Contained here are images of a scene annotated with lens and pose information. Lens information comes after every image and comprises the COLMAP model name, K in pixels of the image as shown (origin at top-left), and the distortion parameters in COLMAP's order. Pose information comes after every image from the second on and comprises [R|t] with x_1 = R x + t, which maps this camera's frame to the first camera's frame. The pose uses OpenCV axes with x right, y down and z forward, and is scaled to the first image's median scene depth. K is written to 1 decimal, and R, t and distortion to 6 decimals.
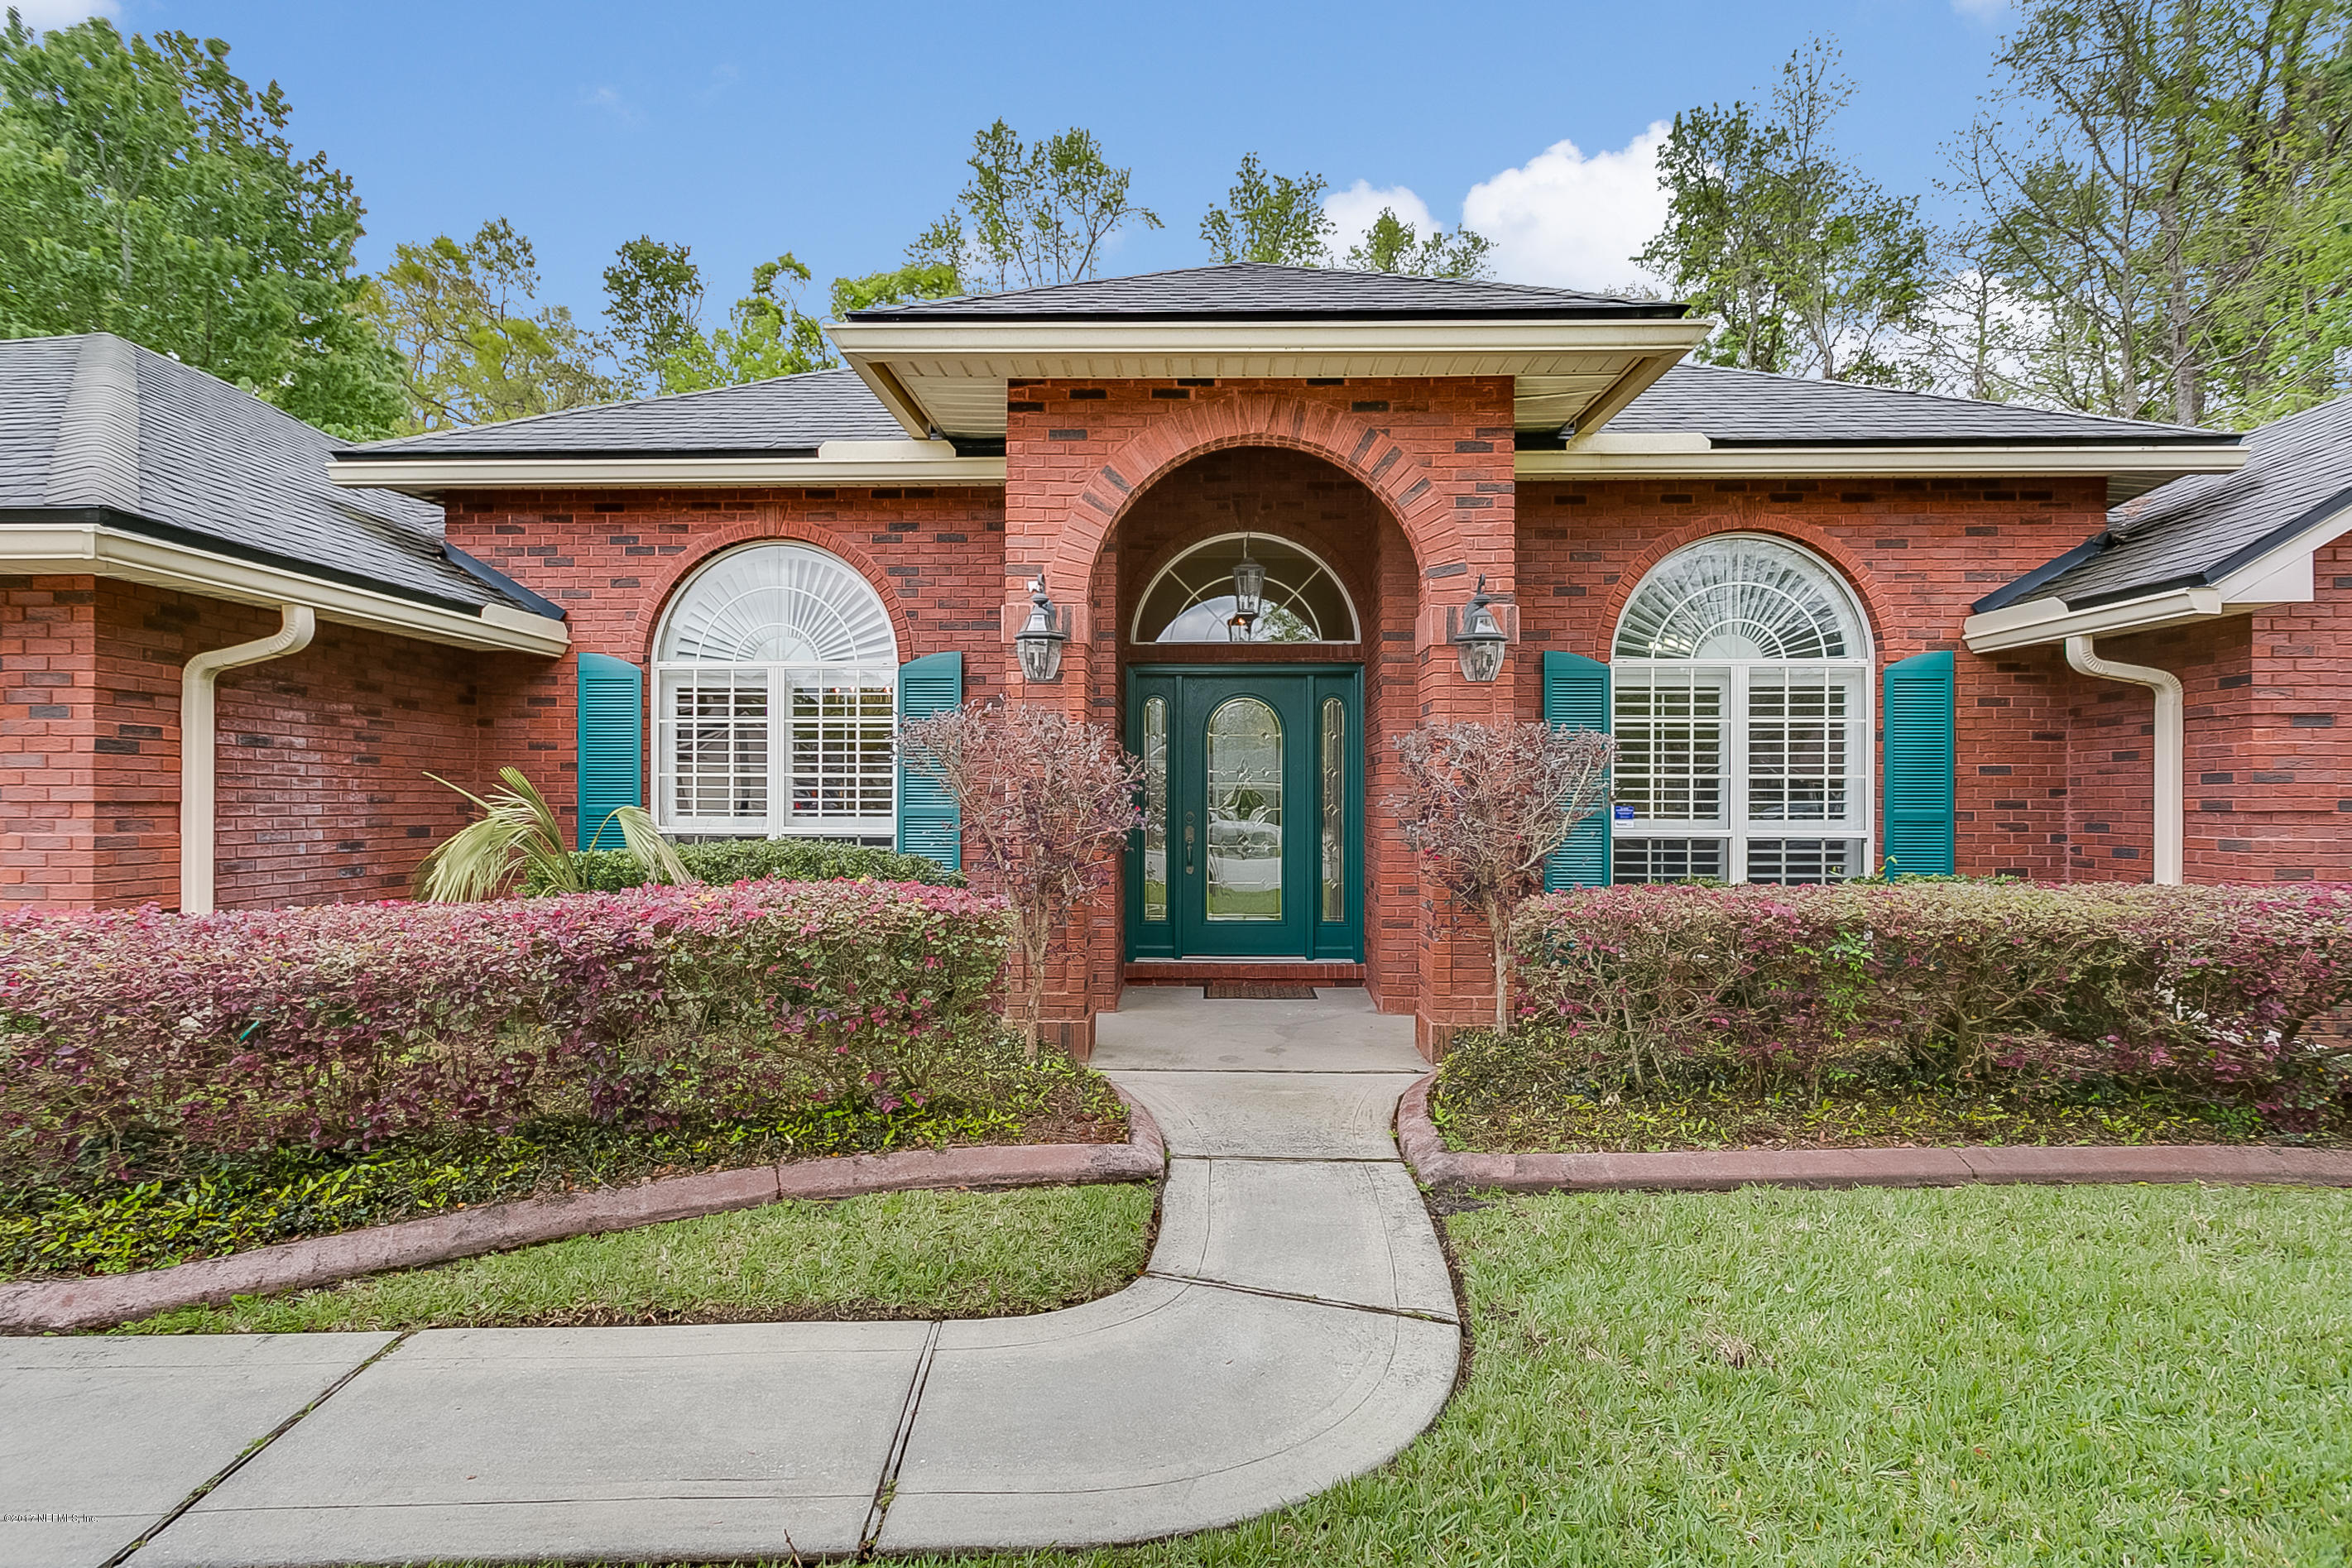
lens RADIAL K [[1133.2, 0, 1176.0], [0, 1133.2, 784.0], [0, 0, 1]] dist [-0.000416, 0.000078]
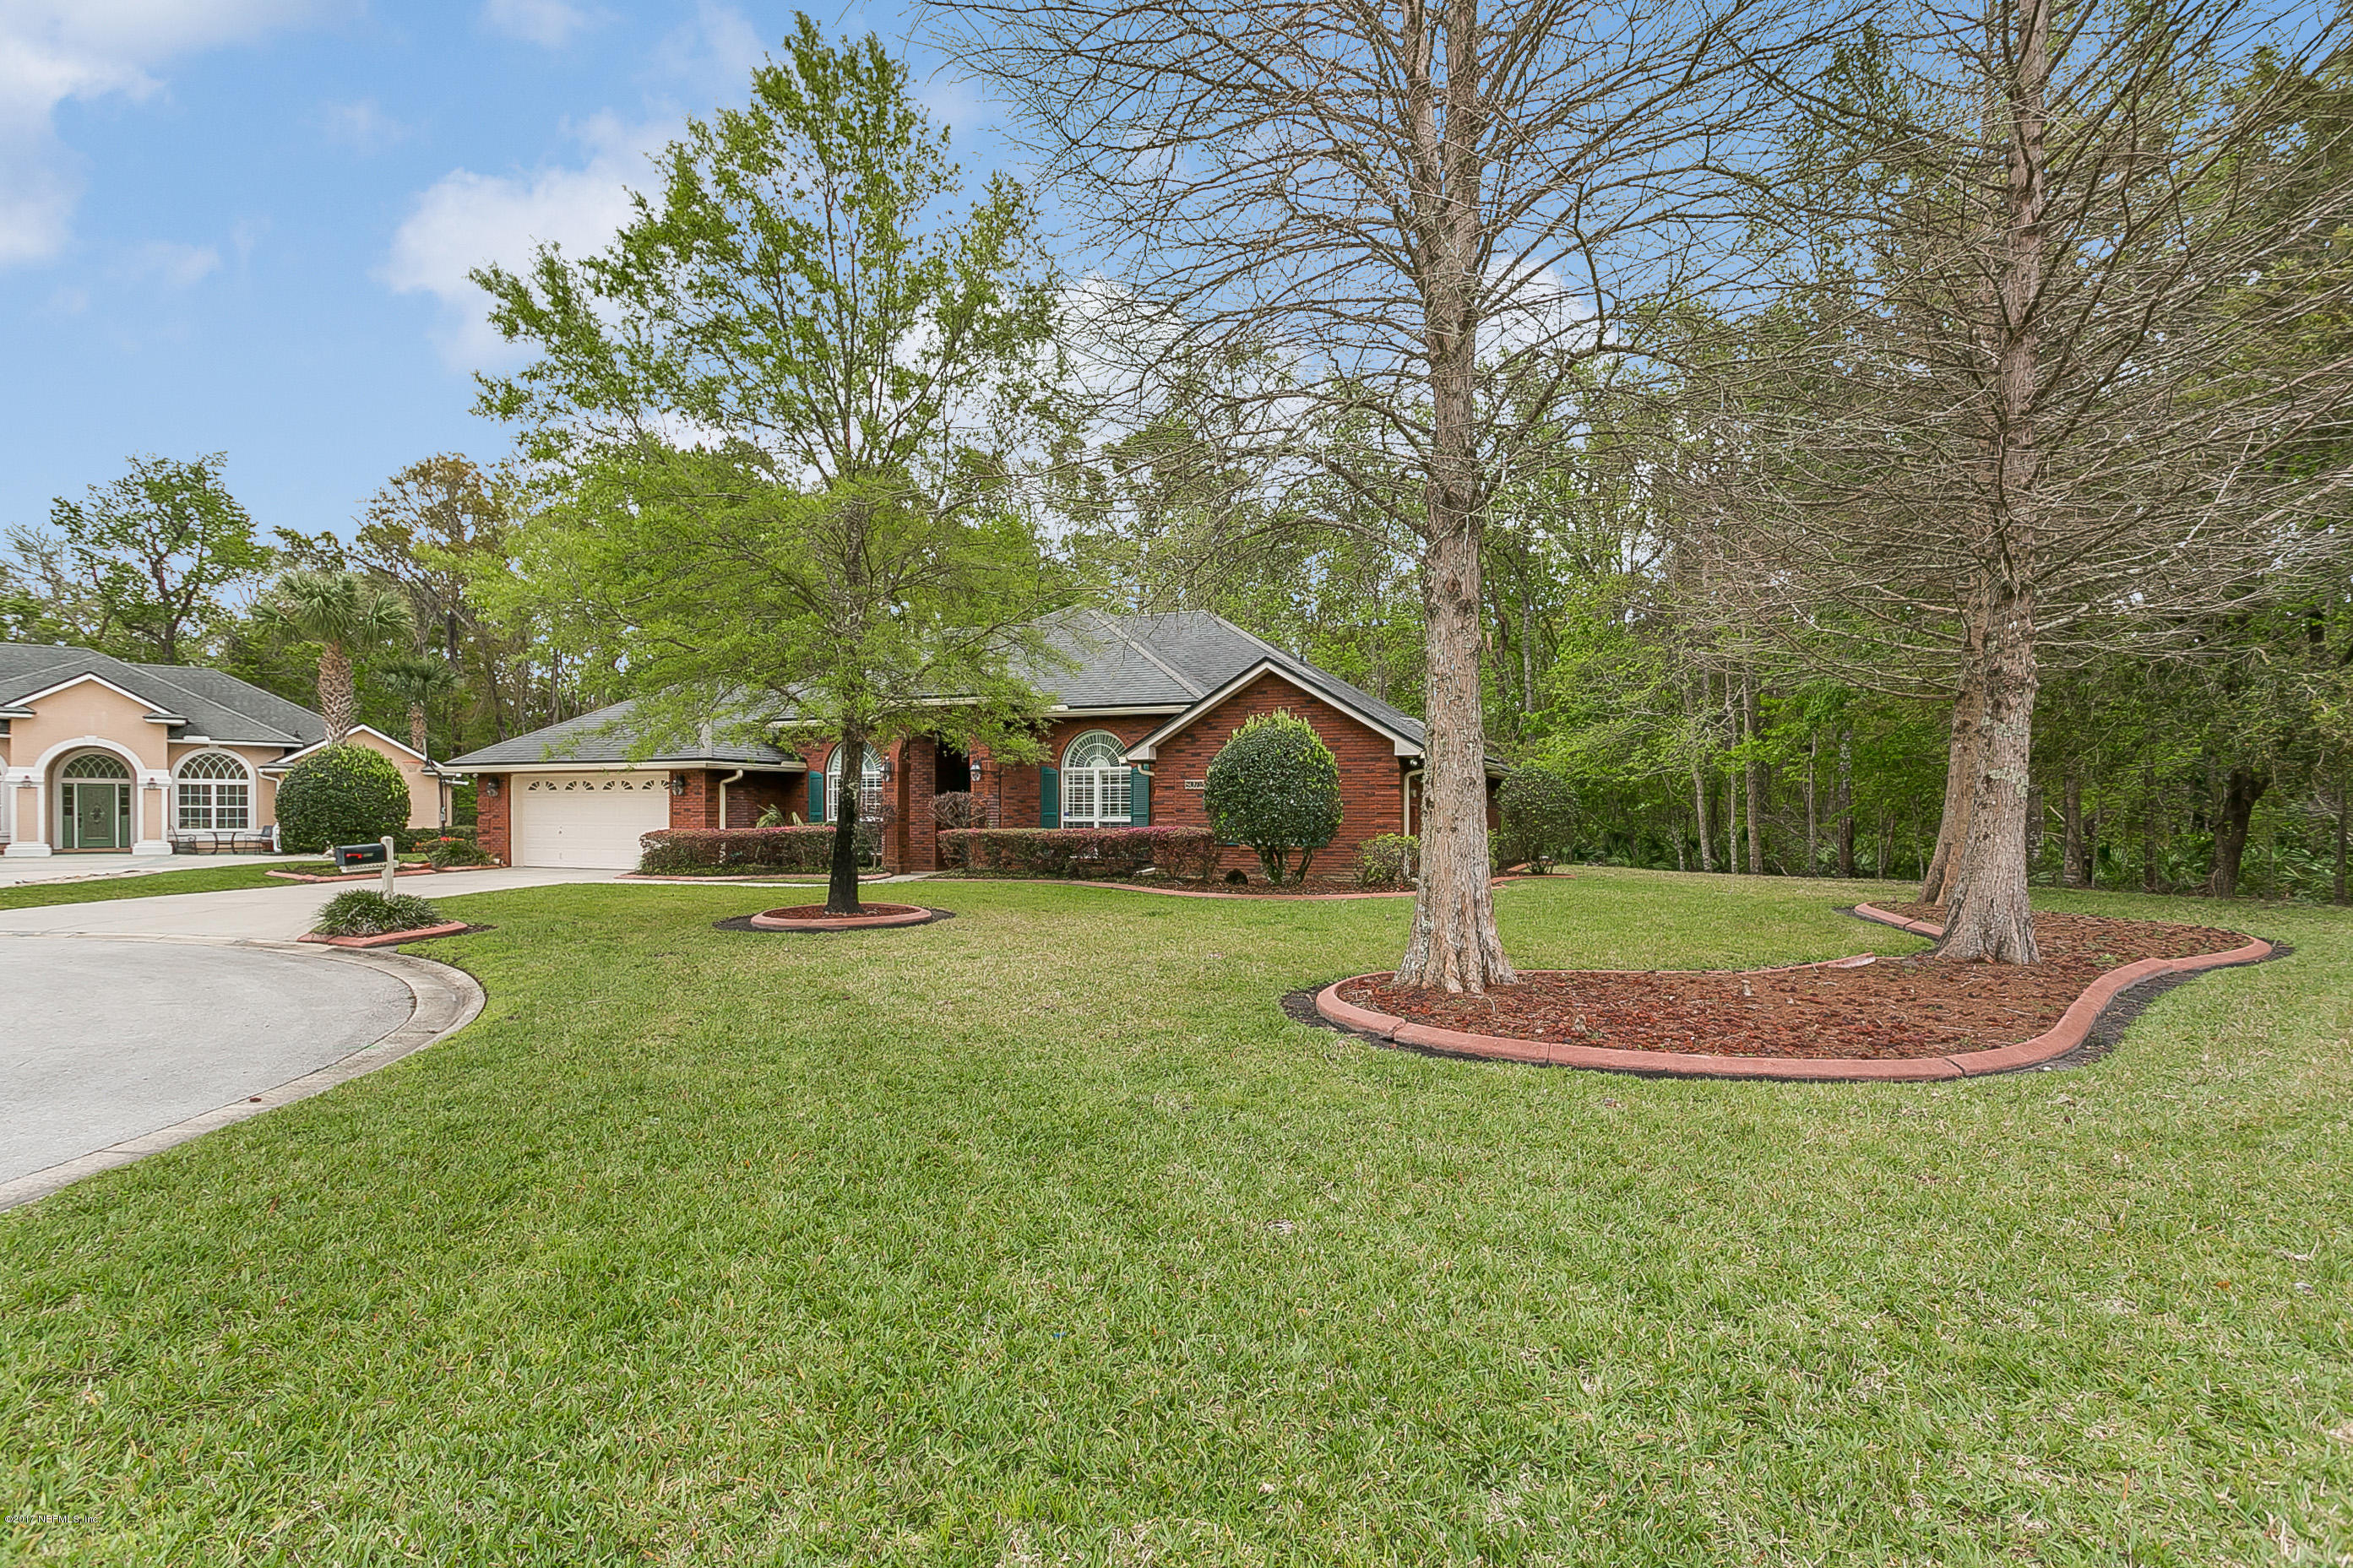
lens RADIAL K [[1130.8, 0, 1175.1], [0, 1130.8, 799.2], [0, 0, 1]] dist [-0.002492, -0.000786]
pose [[0.935674, -0.008479, -0.352764, 1.863742], [0.007357, 0.999963, -0.004522, -0.000973], [0.352789, 0.001636, 0.935702, -1.992200]]
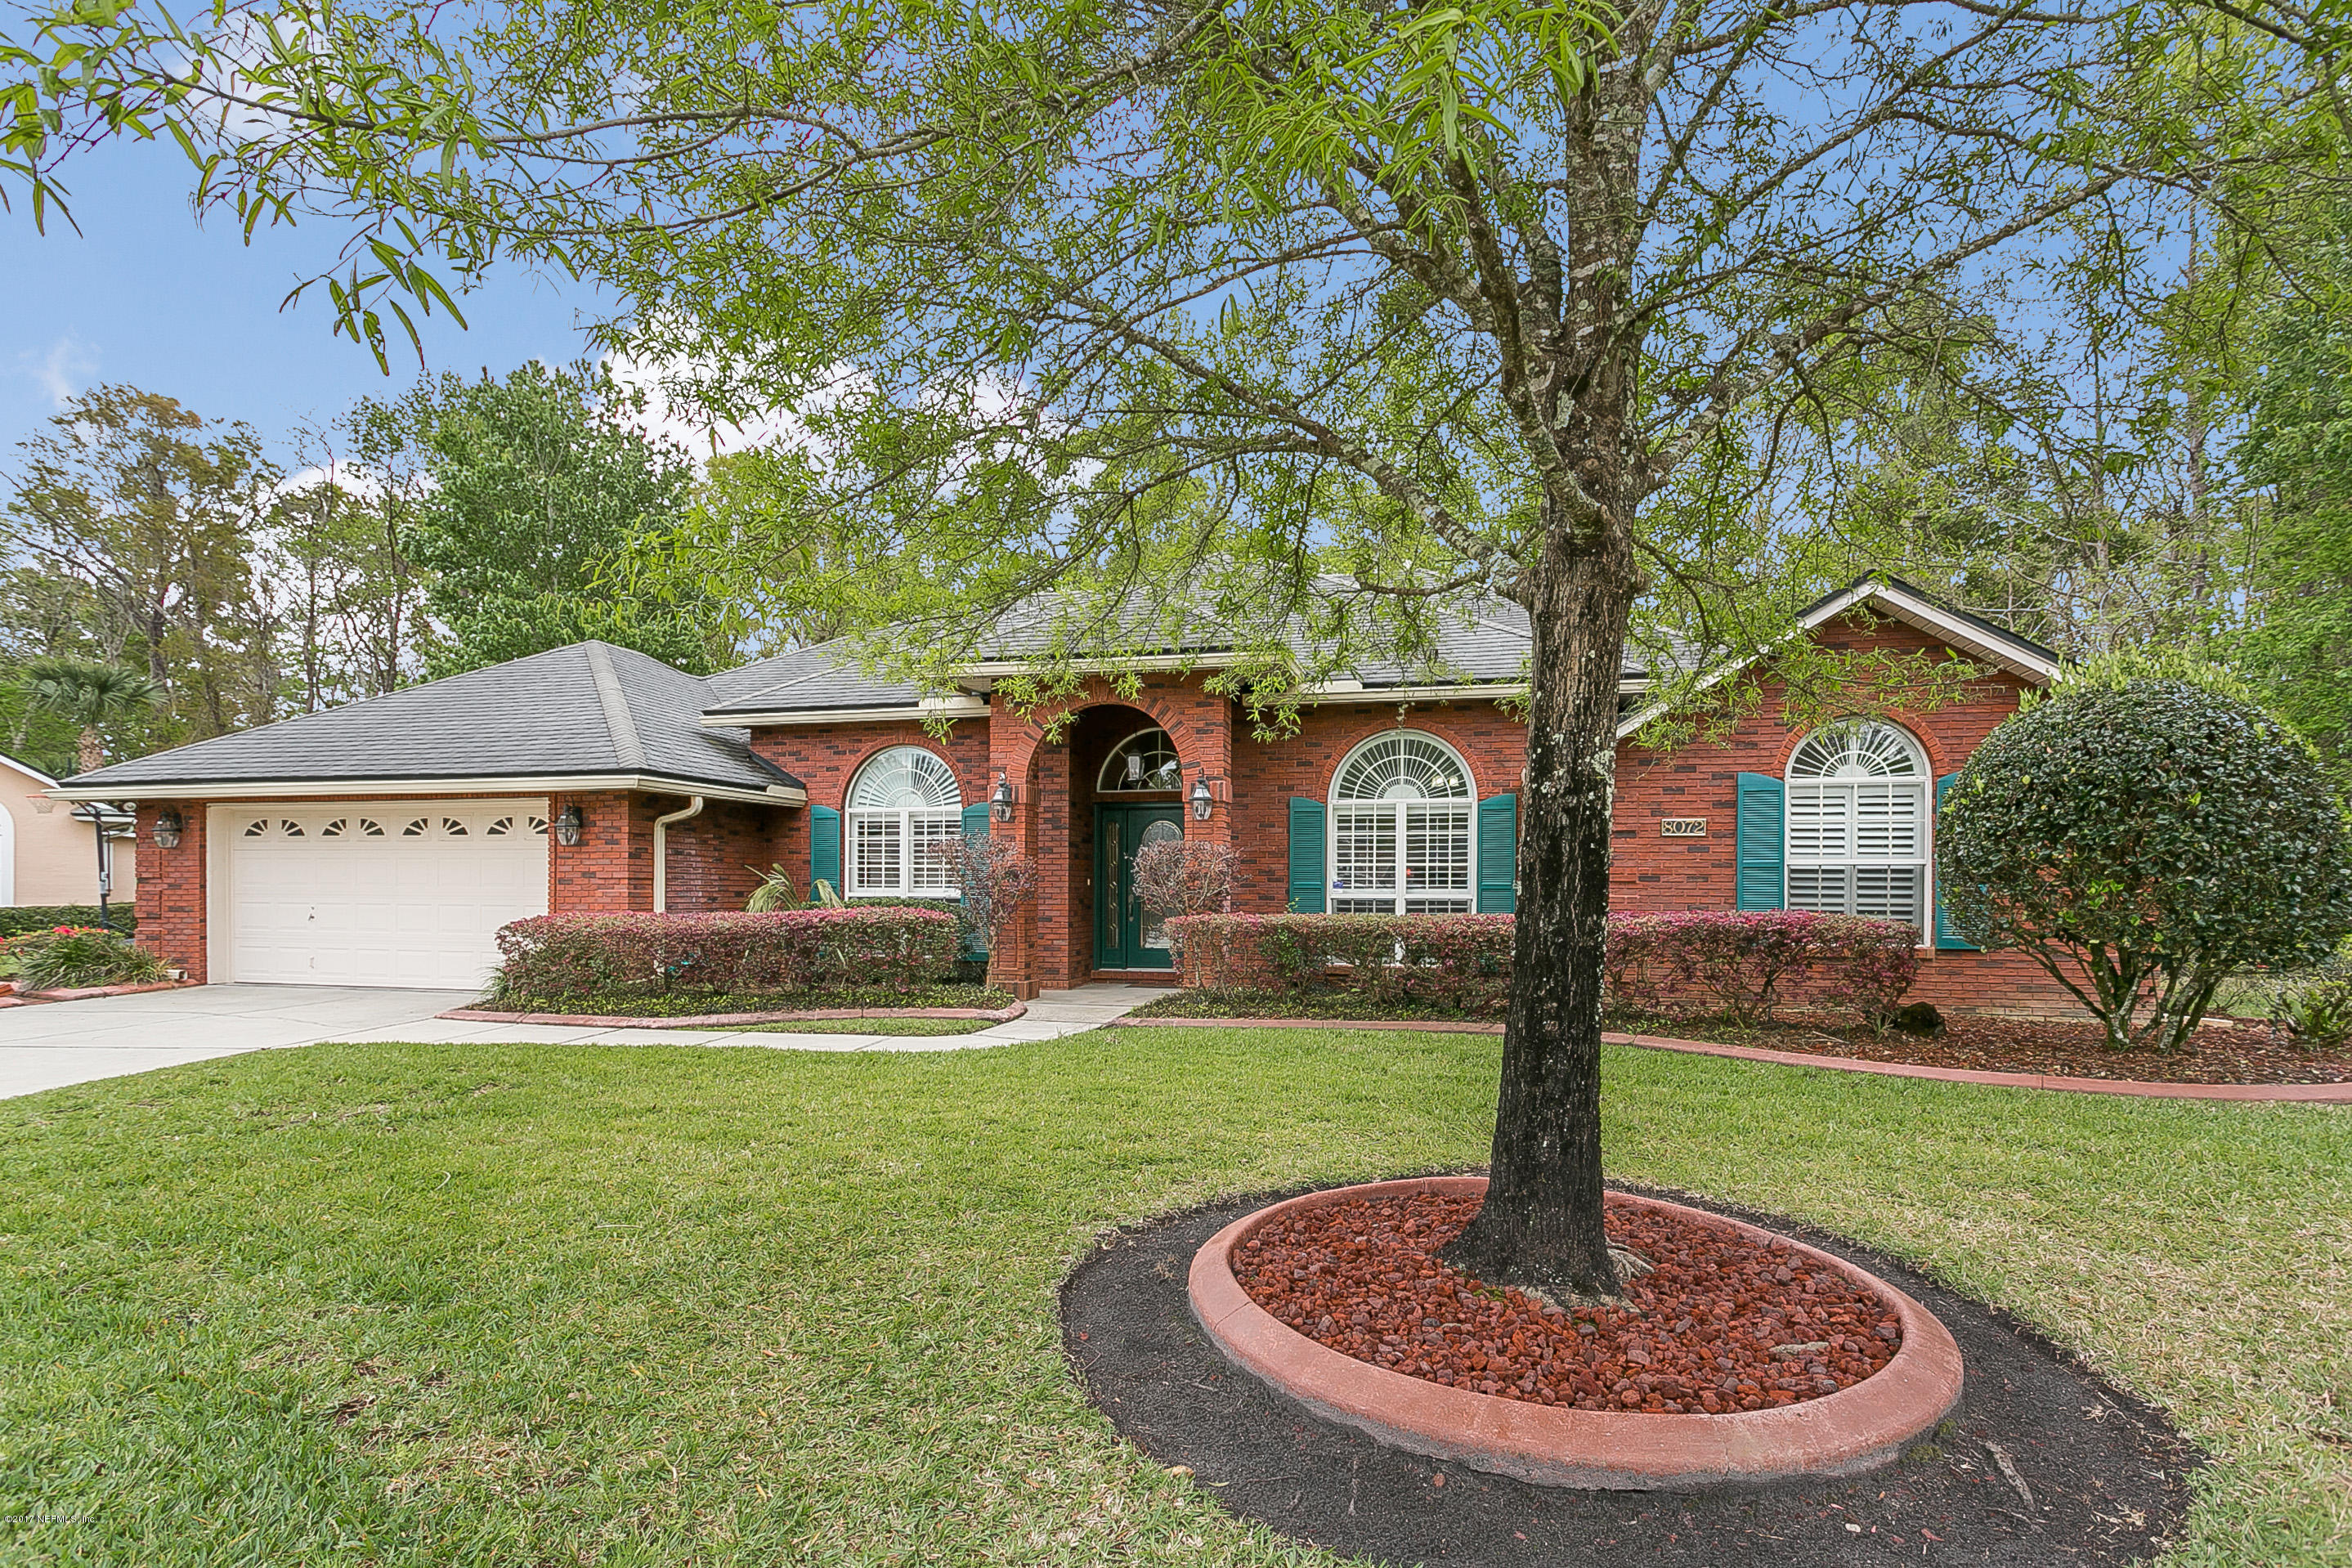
lens RADIAL K [[1129.2, 0, 1176.7], [0, 1129.2, 878.2], [0, 0, 1]] dist [-0.000588, 0.000486]
pose [[0.978522, -0.002063, -0.206133, 0.518377], [0.002786, 0.999991, 0.003217, 0.008193], [0.206125, -0.003722, 0.978519, -0.822462]]
